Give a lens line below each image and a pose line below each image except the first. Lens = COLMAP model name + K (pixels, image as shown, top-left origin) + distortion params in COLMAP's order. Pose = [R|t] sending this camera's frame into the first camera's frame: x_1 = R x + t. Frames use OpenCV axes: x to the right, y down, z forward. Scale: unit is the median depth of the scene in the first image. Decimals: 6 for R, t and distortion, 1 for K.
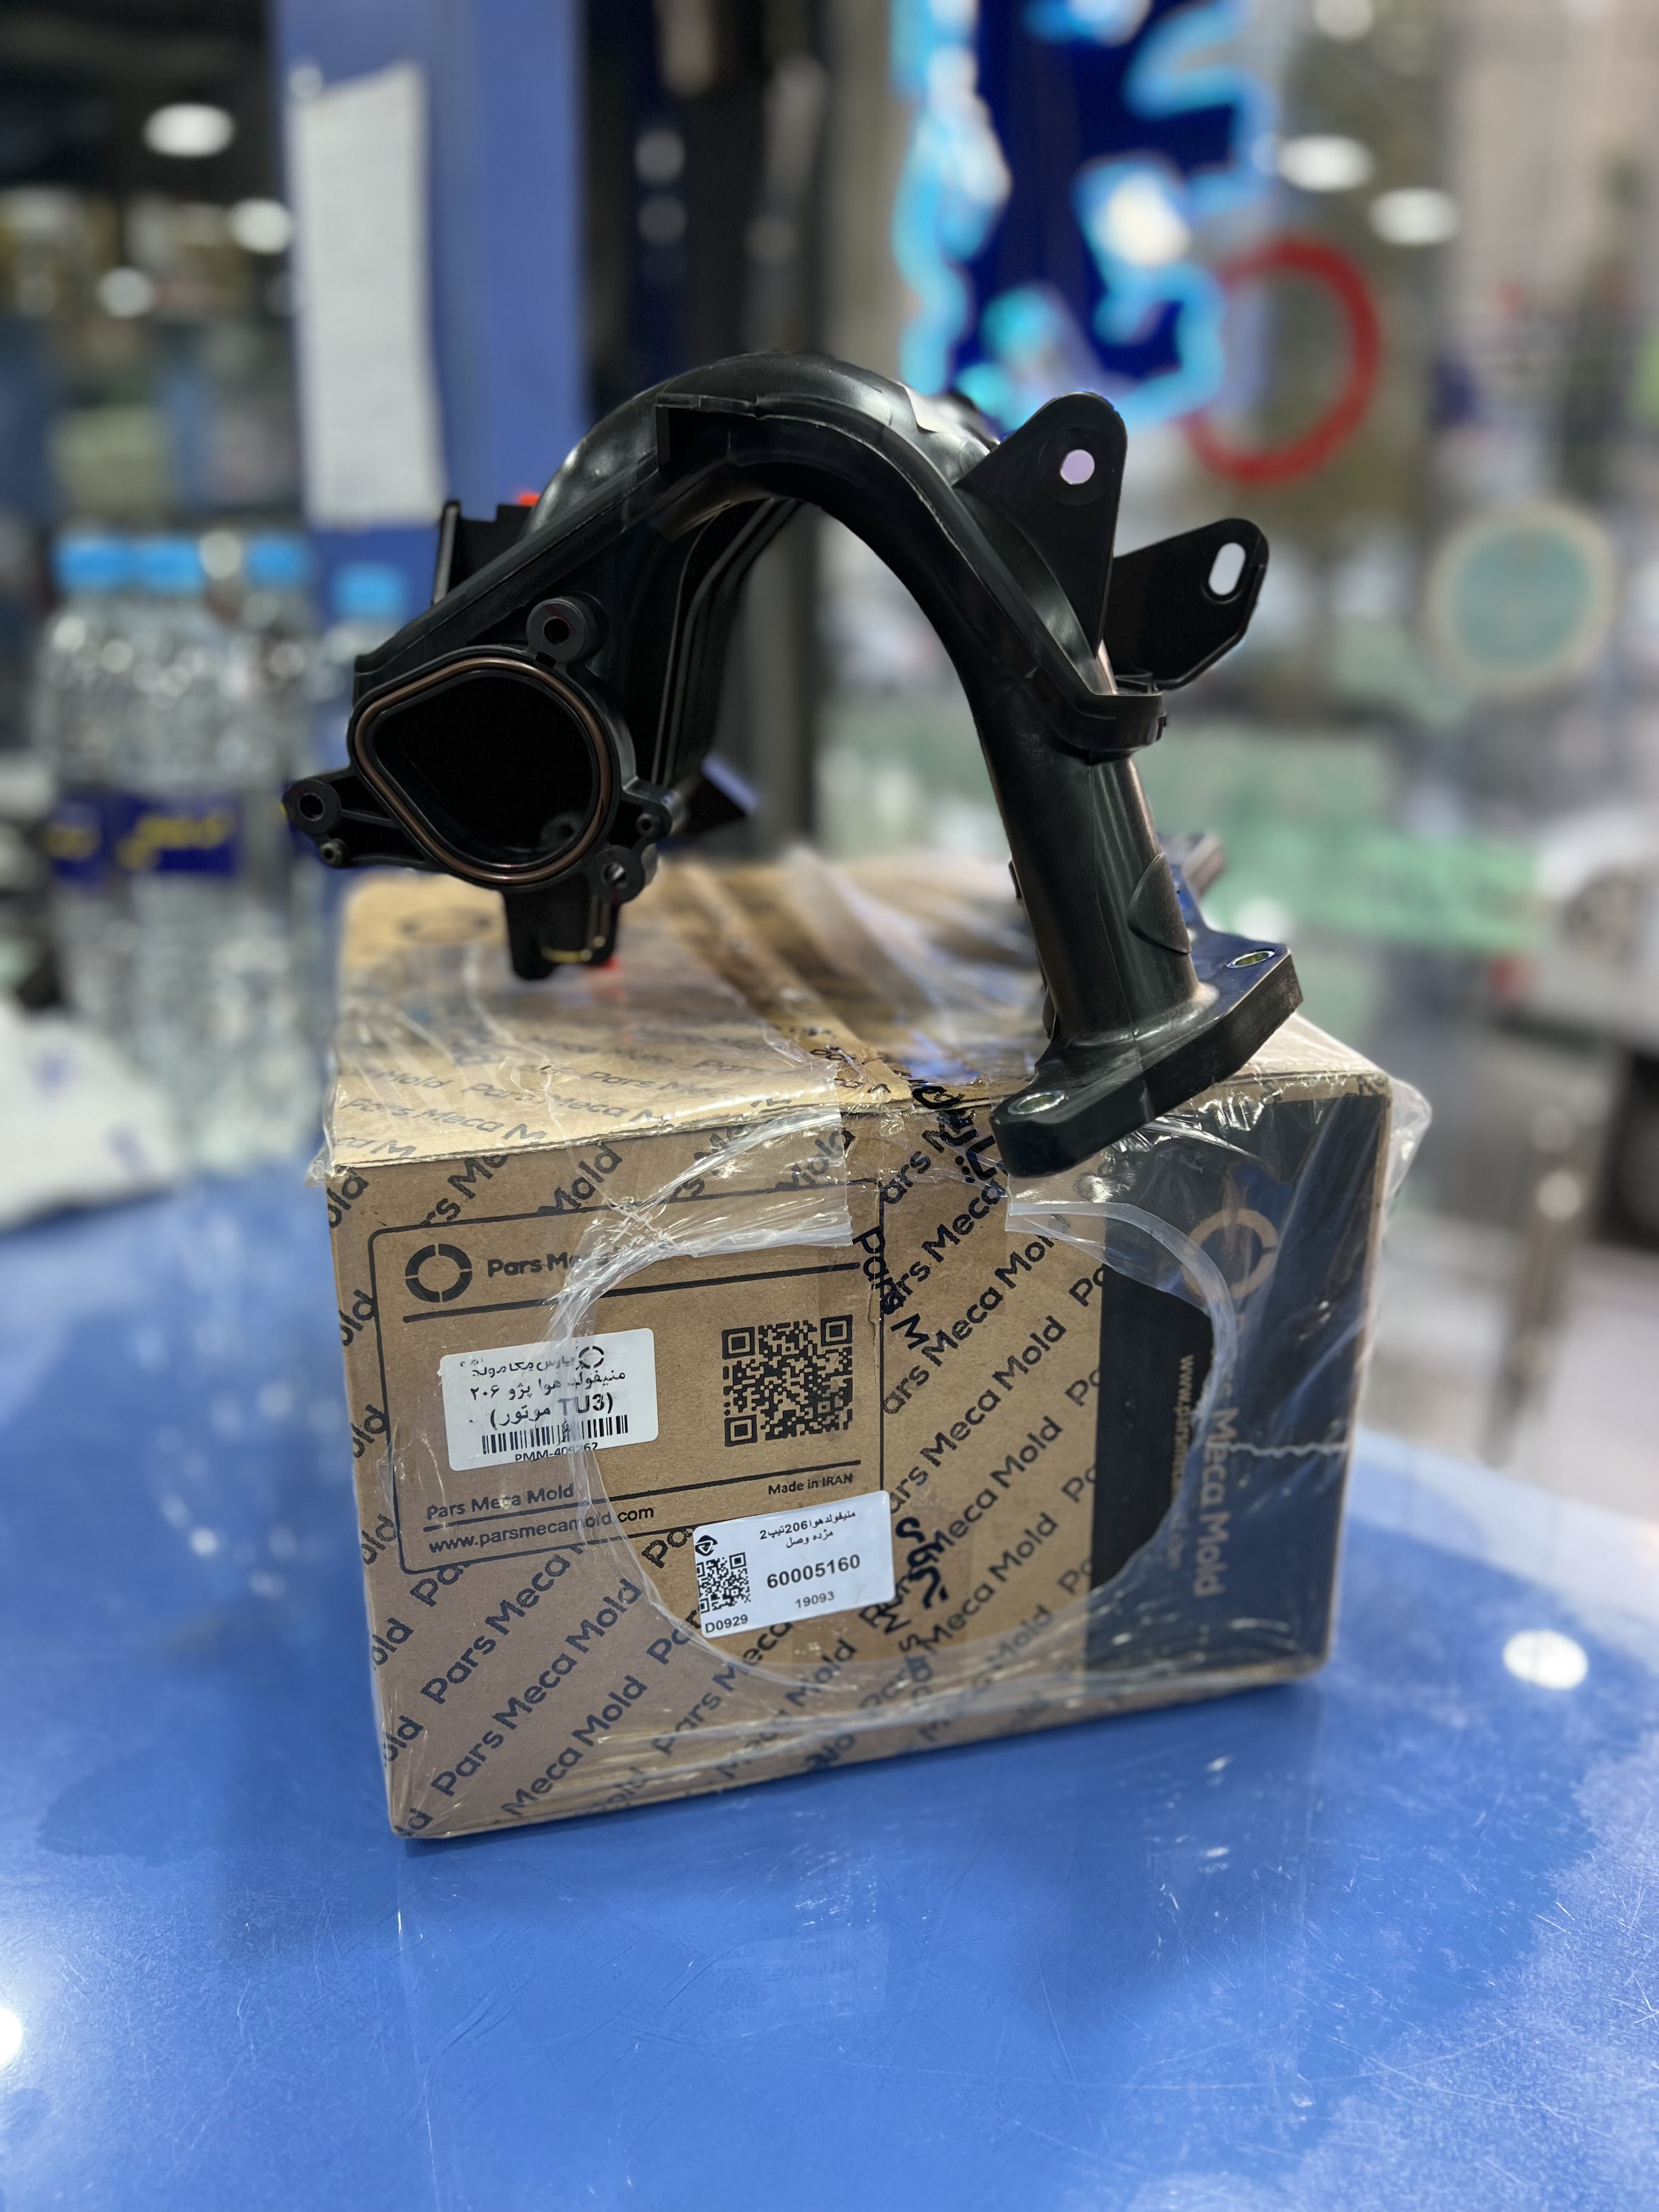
lens RADIAL K [[1675.9, 0, 828.9], [0, 1675.9, 1109.0], [0, 0, 1]] dist [0.031056, -0.055038]
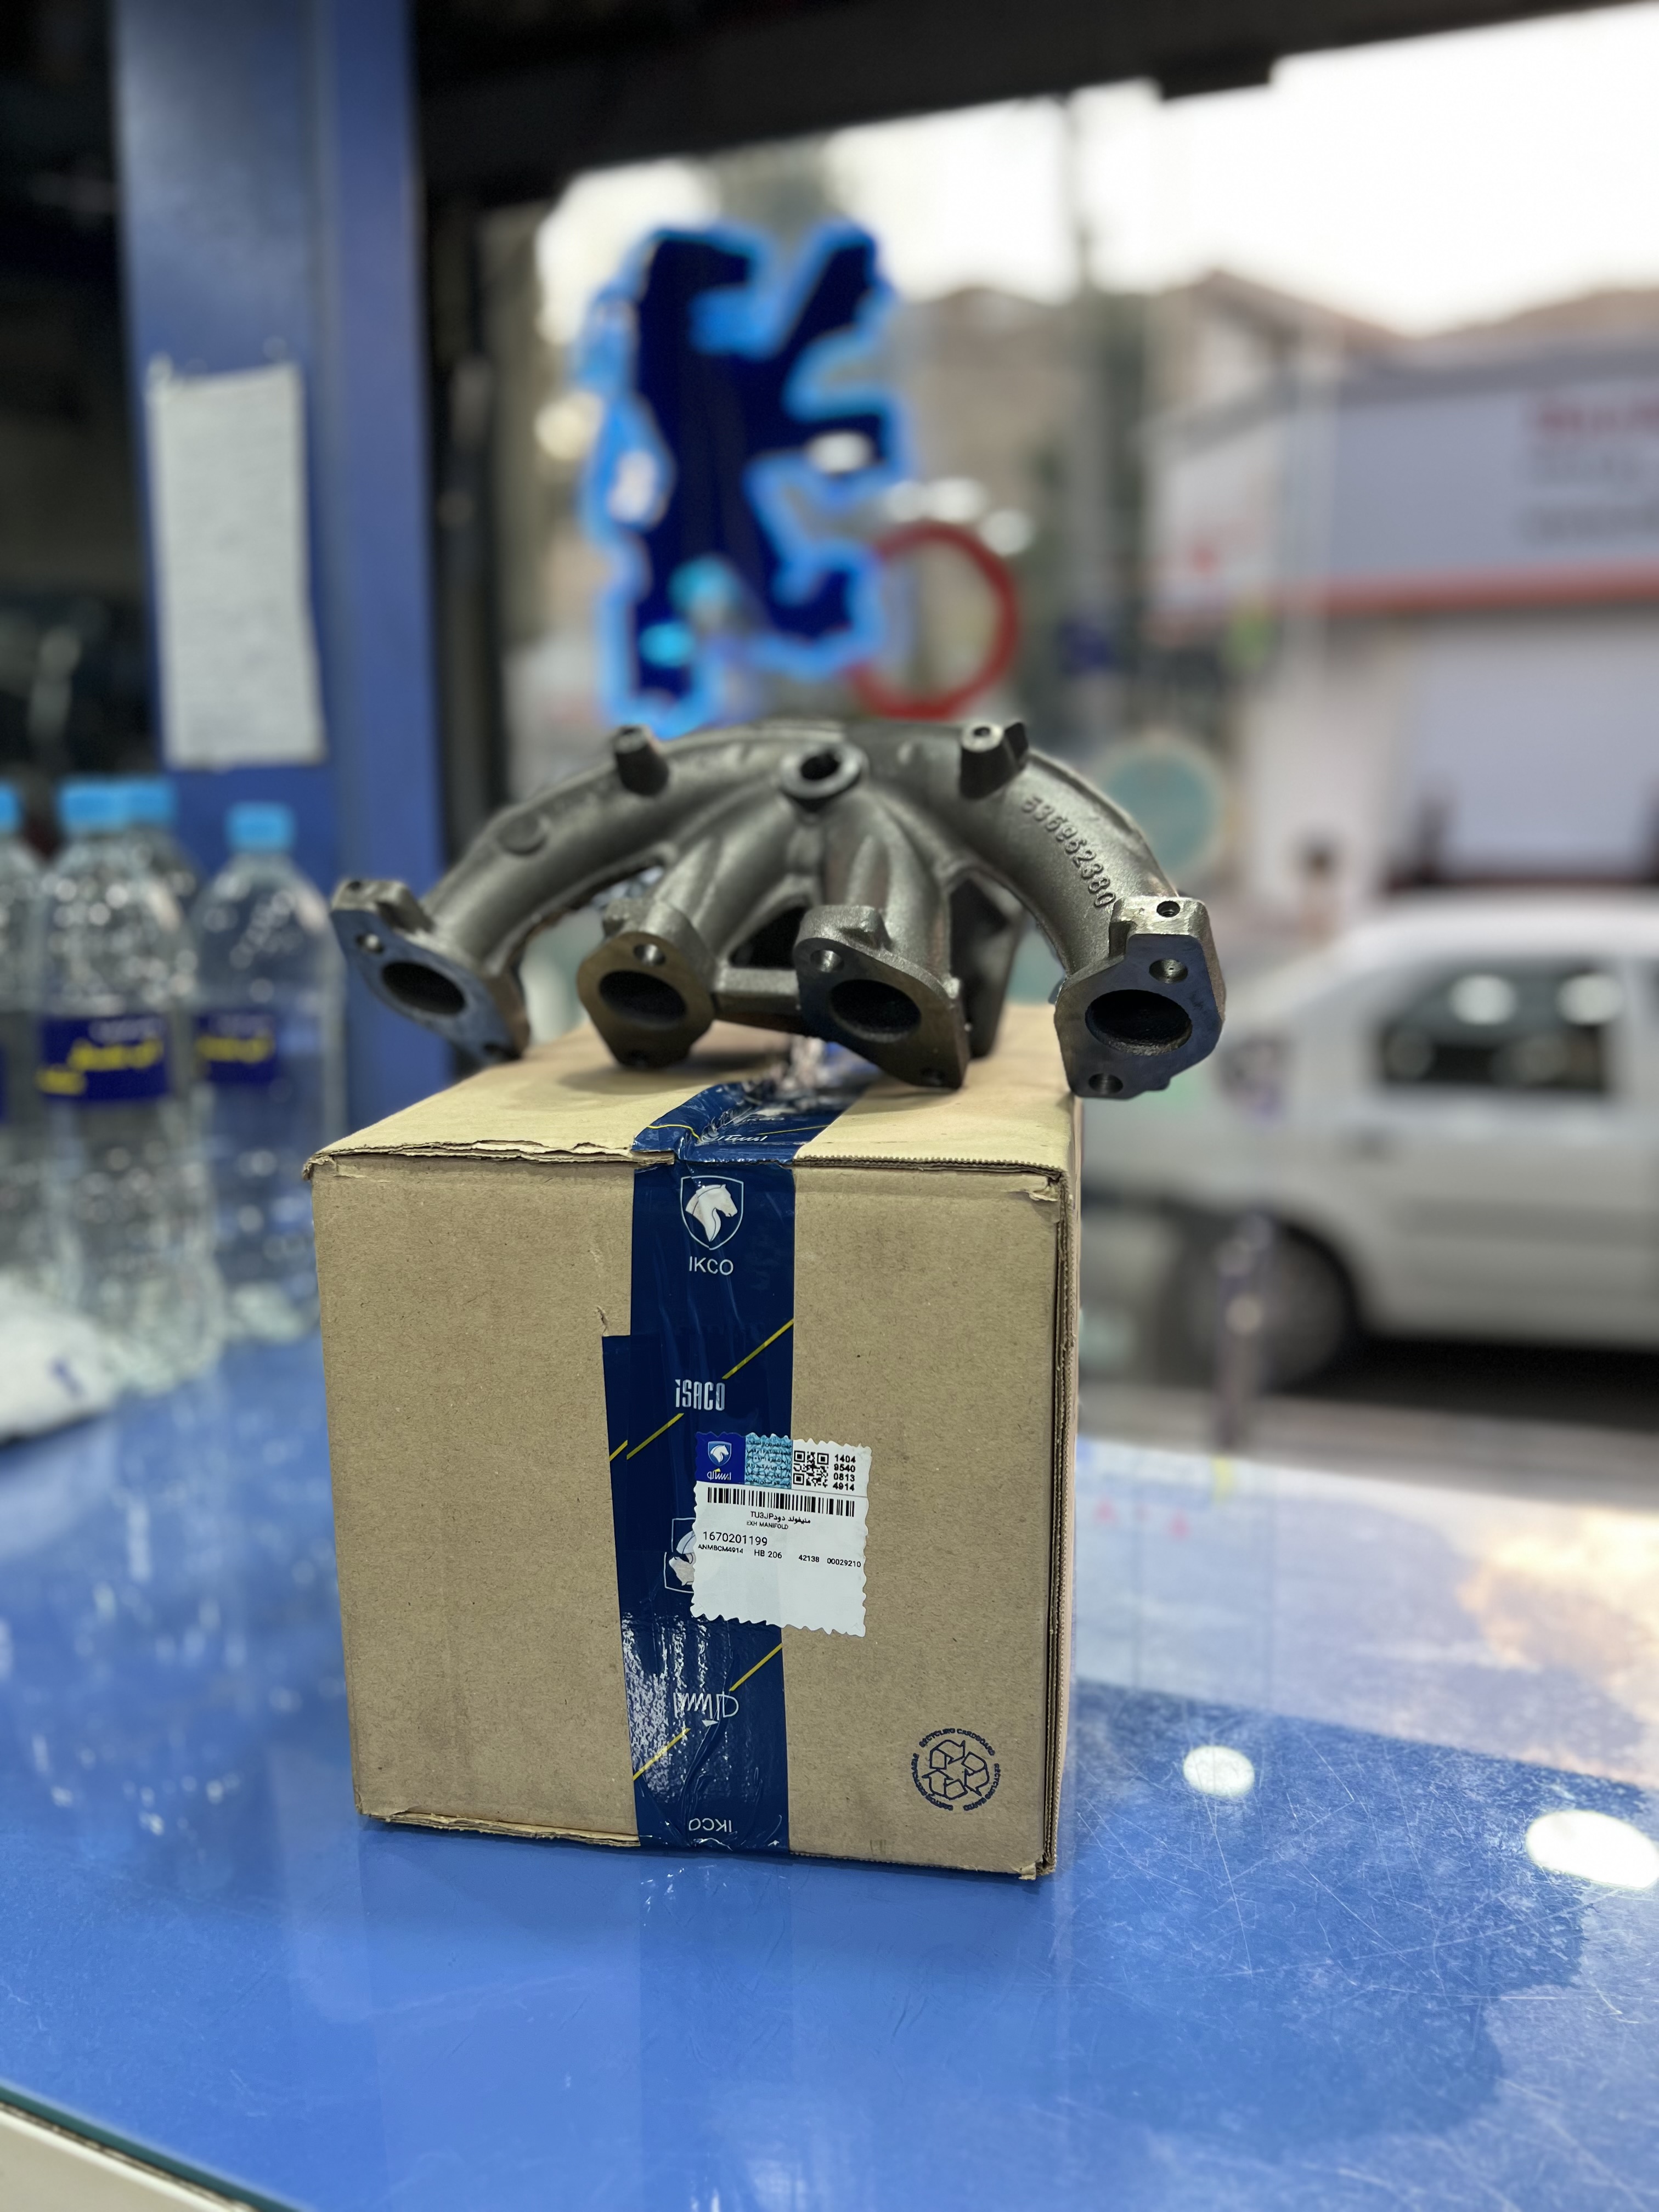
lens RADIAL K [[1675.9, 0, 822.9], [0, 1675.9, 1103.3], [0, 0, 1]] dist [0.031056, -0.055038]
pose [[0.962304, -0.073699, 0.261801, -0.242813], [0.108460, 0.986722, -0.120897, 0.031616], [-0.249415, 0.144735, 0.957520, -0.078283]]
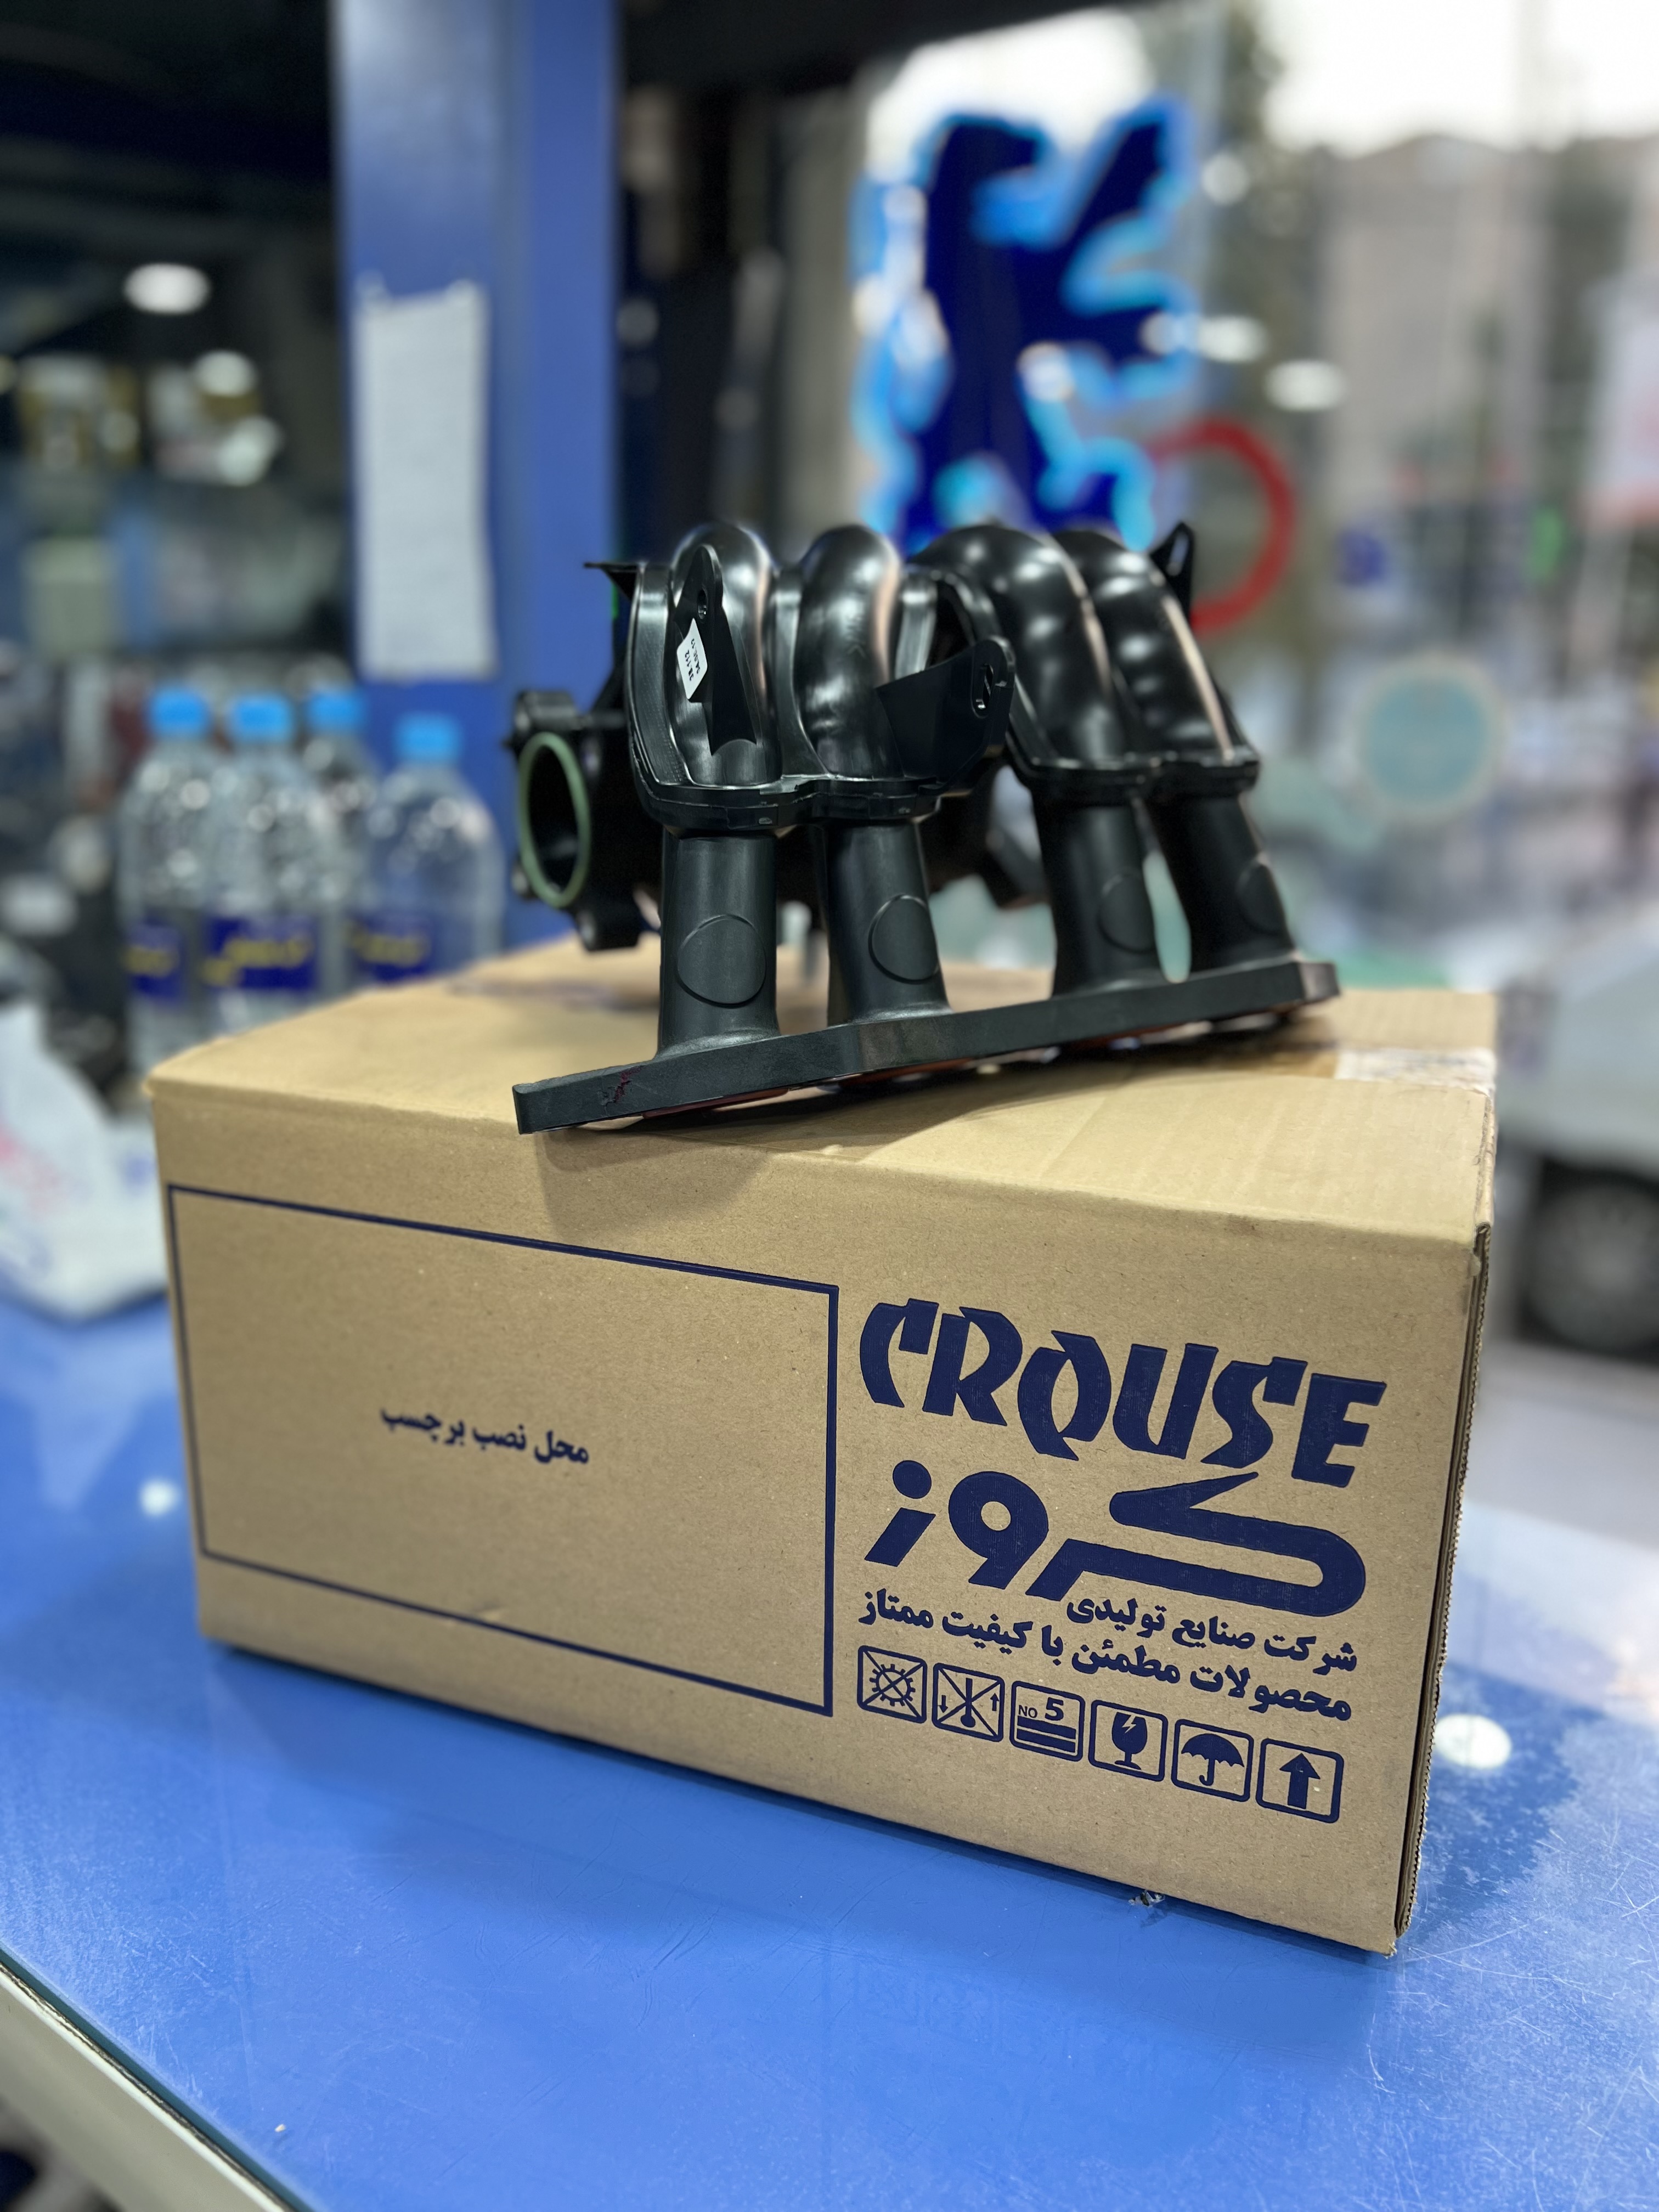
lens RADIAL K [[1675.9, 0, 819.8], [0, 1675.9, 1092.5], [0, 0, 1]] dist [0.031056, -0.055038]
pose [[0.998692, -0.005442, 0.050833, -0.077295], [0.009182, 0.997243, -0.073633, 0.011922], [-0.050292, 0.074003, 0.995989, -0.113039]]
